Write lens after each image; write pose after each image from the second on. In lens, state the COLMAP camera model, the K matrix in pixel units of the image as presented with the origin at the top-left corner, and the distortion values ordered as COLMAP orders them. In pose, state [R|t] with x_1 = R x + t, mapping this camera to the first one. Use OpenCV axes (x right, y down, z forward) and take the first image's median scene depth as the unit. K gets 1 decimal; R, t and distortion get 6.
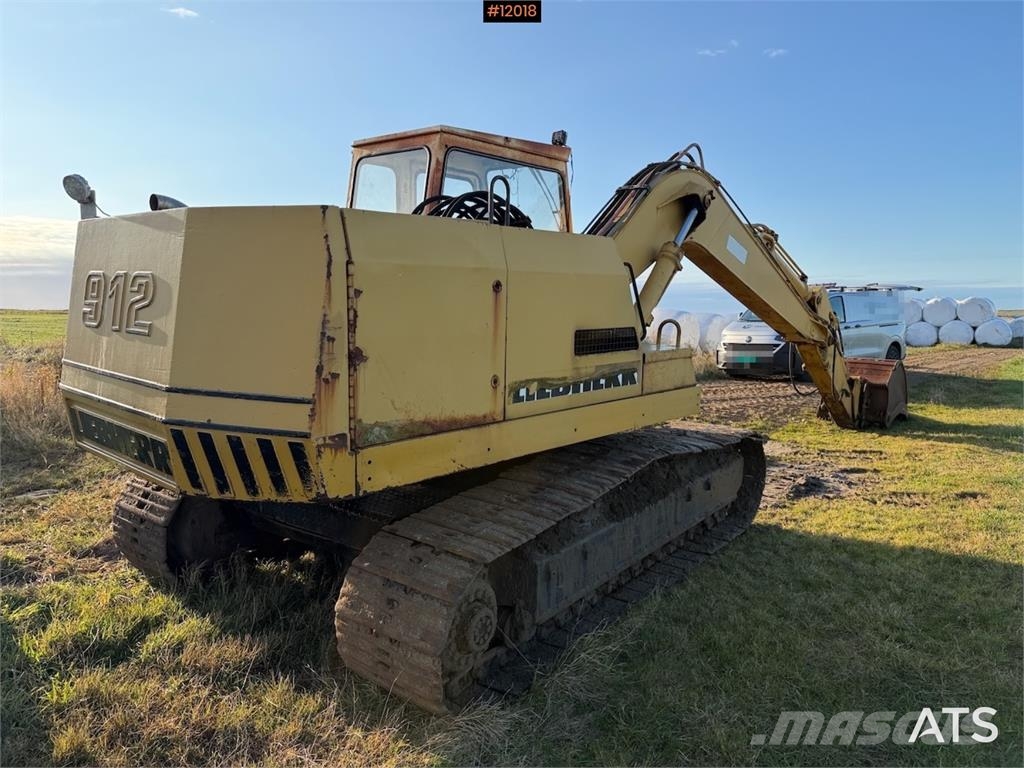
lens RADIAL K [[715.4, 0, 523.9], [0, 715.4, 395.7], [0, 0, 1]] dist [0.063138, -0.079812]
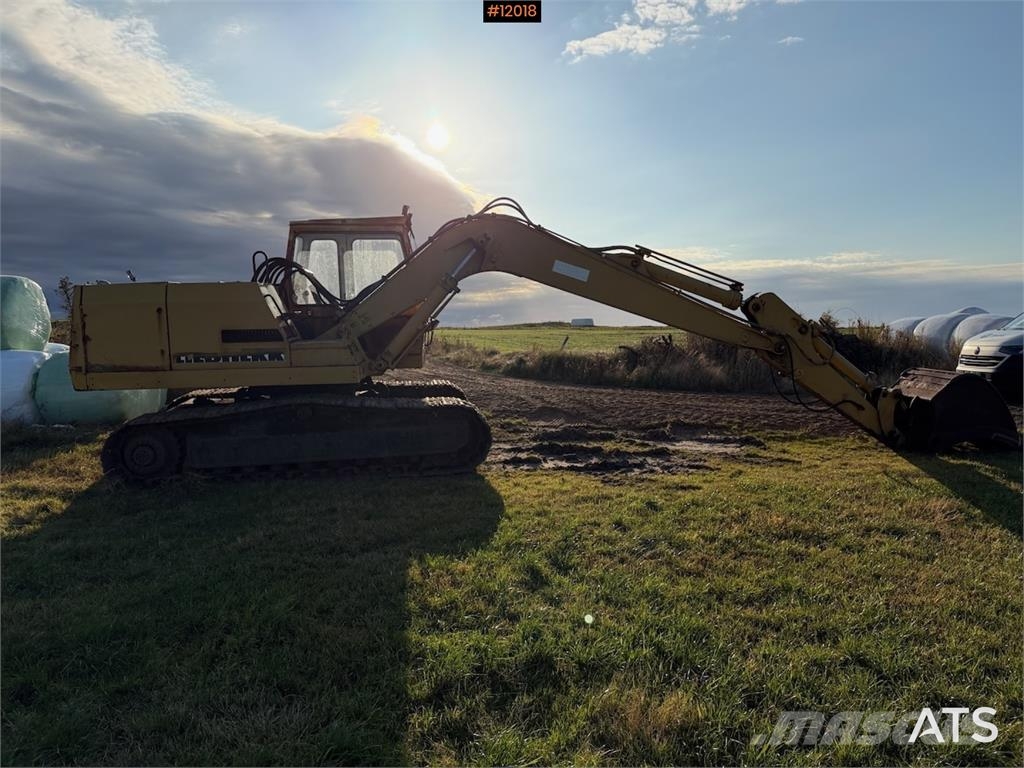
lens RADIAL K [[715.4, 0, 523.9], [0, 715.4, 395.7], [0, 0, 1]] dist [0.063138, -0.079812]
pose [[0.742101, 0.055236, -0.668009, 2.400869], [-0.068009, 0.997661, 0.006943, 0.024692], [0.666829, 0.040278, 0.744121, 0.062524]]
